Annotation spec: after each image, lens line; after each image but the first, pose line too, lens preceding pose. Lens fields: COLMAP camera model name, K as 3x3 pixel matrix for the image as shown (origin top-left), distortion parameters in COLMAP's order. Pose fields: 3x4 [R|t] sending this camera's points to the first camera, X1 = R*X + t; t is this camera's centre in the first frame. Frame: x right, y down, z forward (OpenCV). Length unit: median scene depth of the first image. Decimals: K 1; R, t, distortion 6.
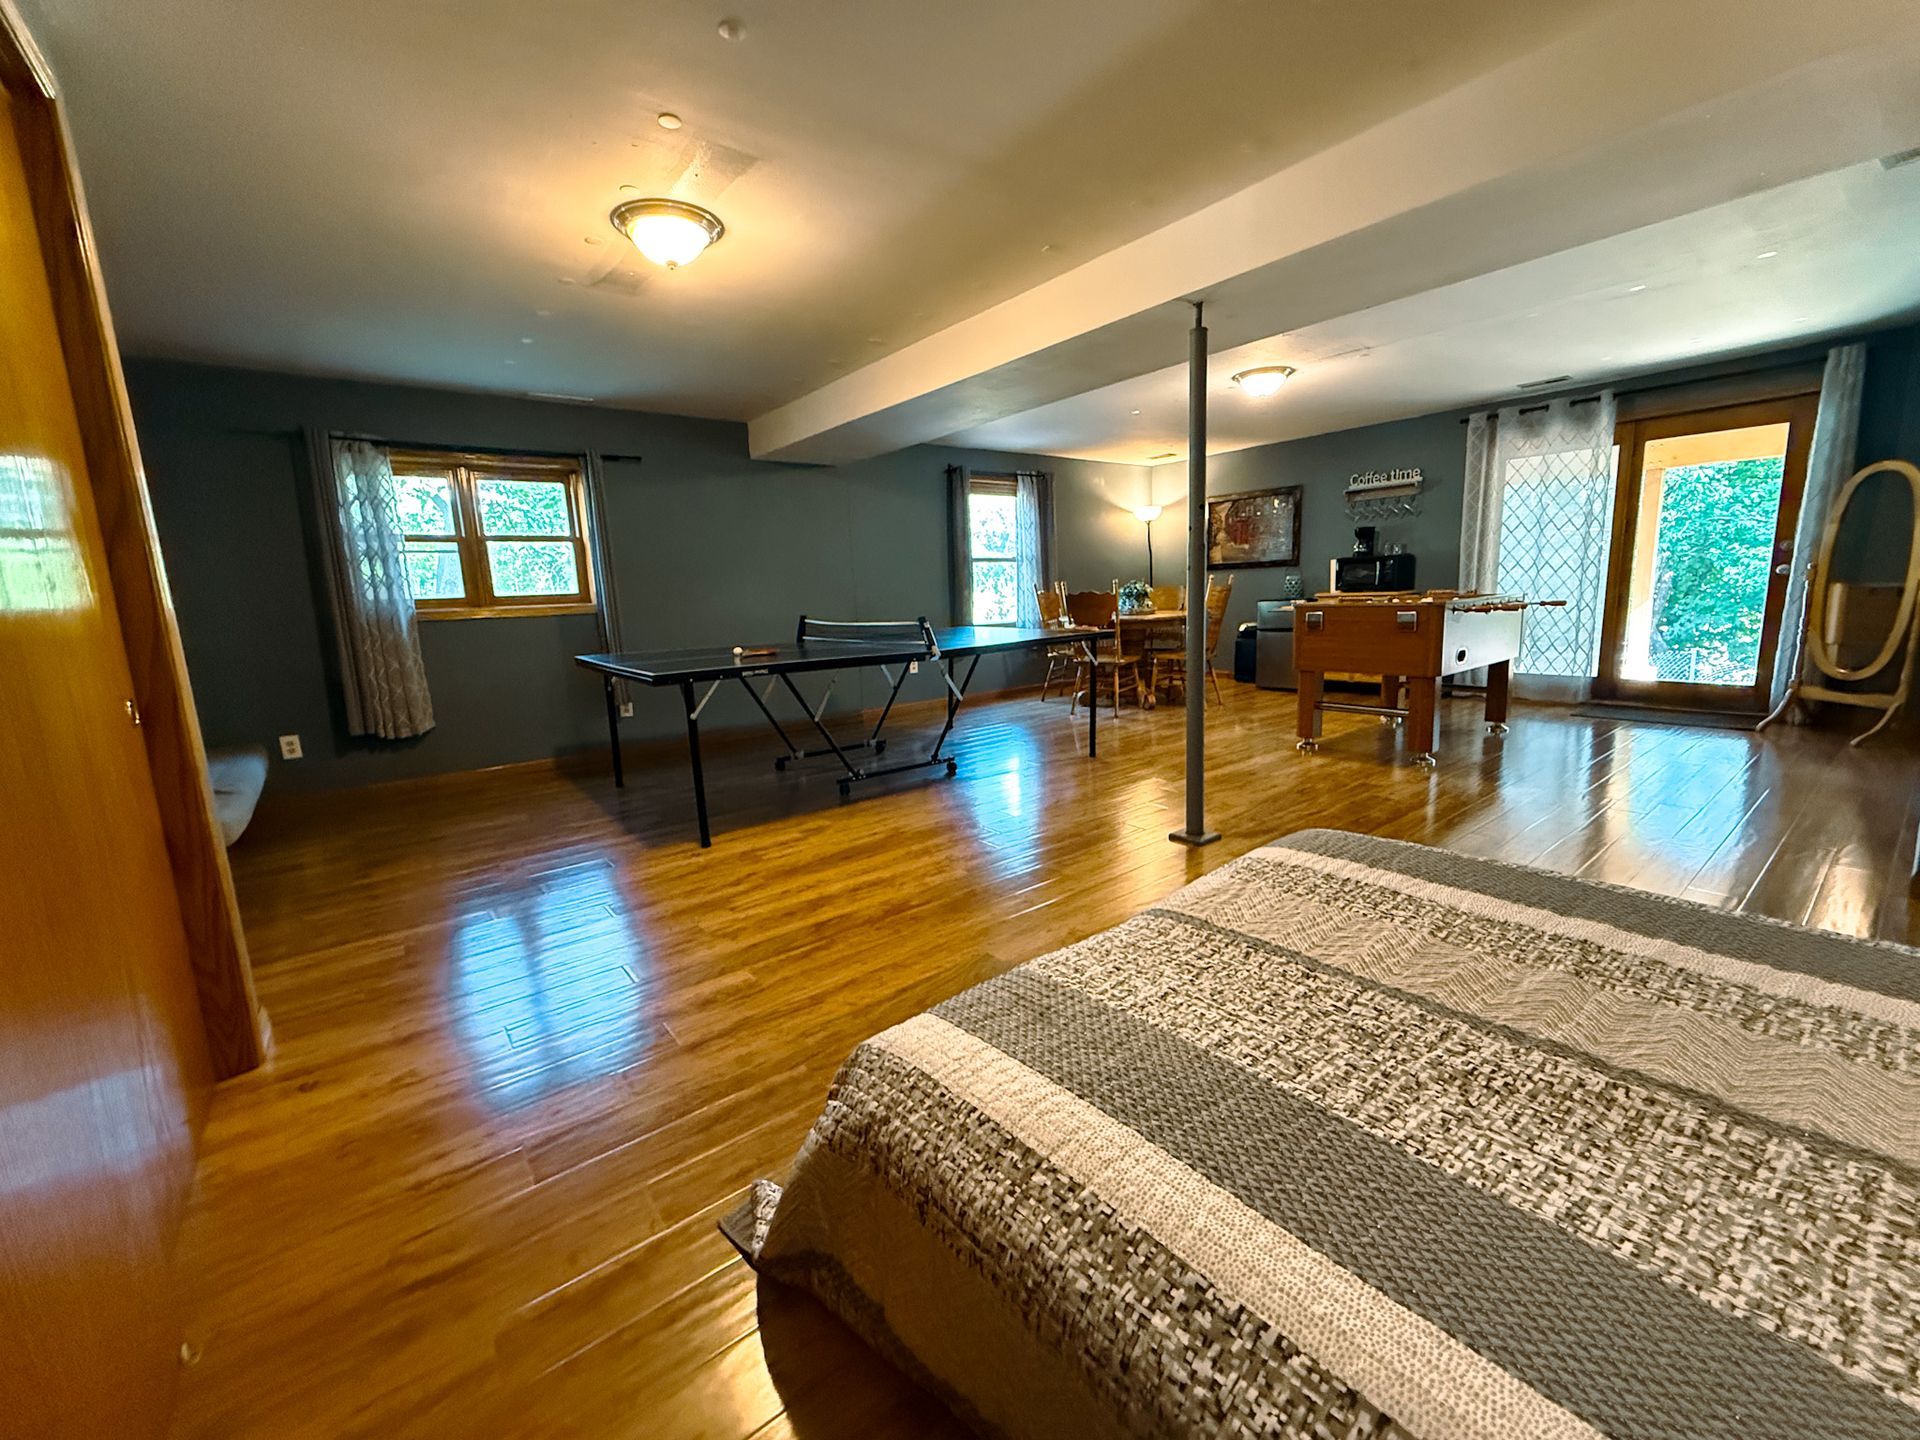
lens RADIAL K [[765.0, 0, 958.1], [0, 765.0, 717.1], [0, 0, 1]] dist [0.004155, 0.000058]
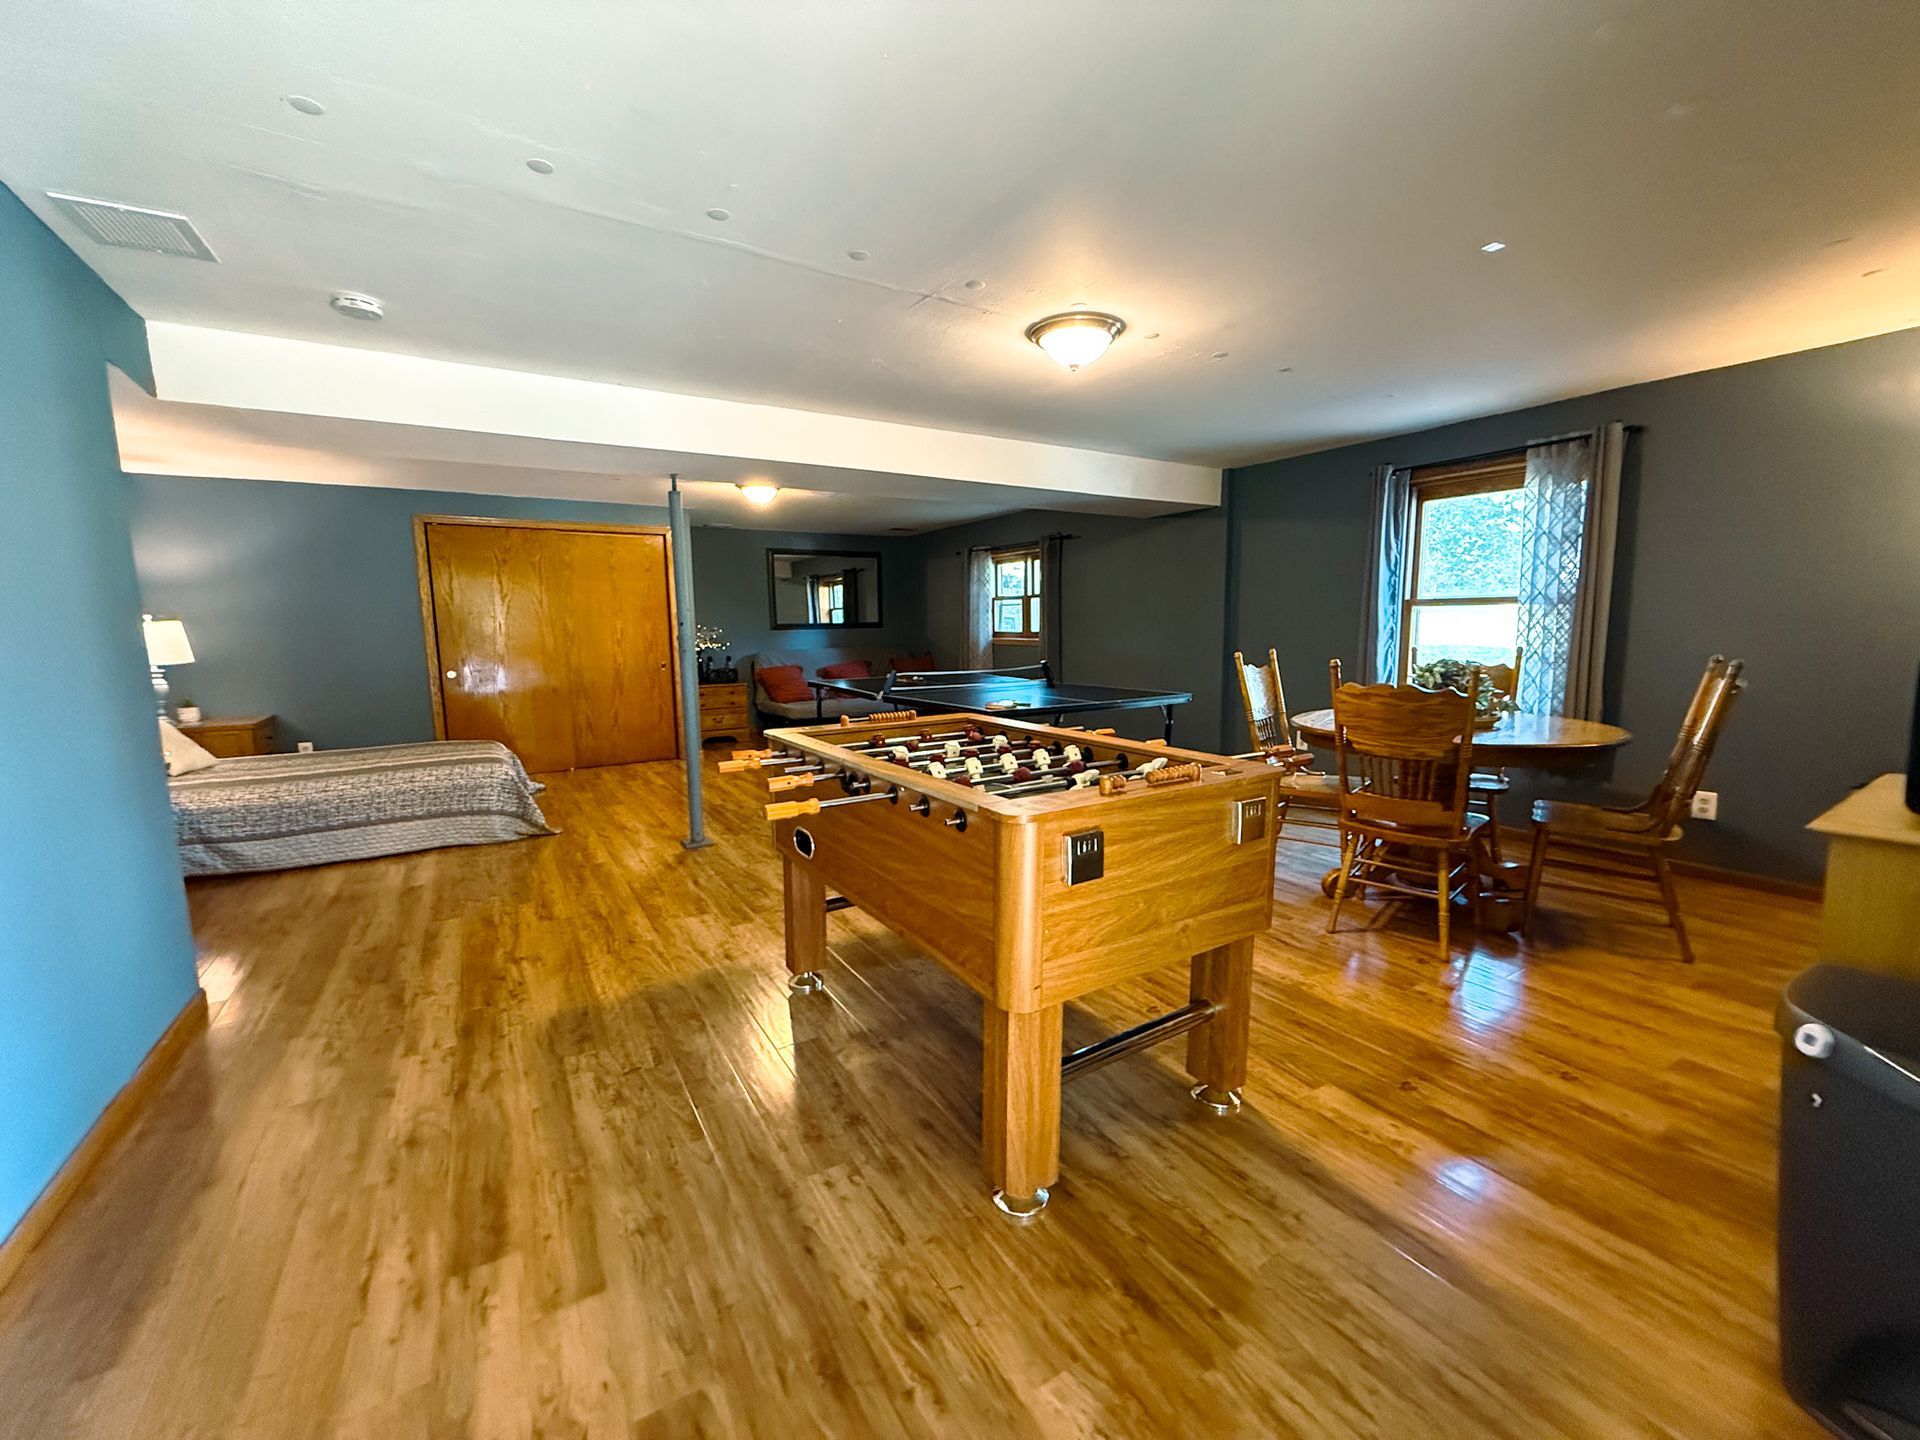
lens RADIAL K [[765.0, 0, 960.6], [0, 765.0, 720.4], [0, 0, 1]] dist [0.004155, 0.000058]
pose [[-0.094935, 0.163491, -0.981966, 1.046522], [-0.155932, 0.971803, 0.176874, -0.243935], [0.983195, 0.169911, -0.066765, 1.018558]]
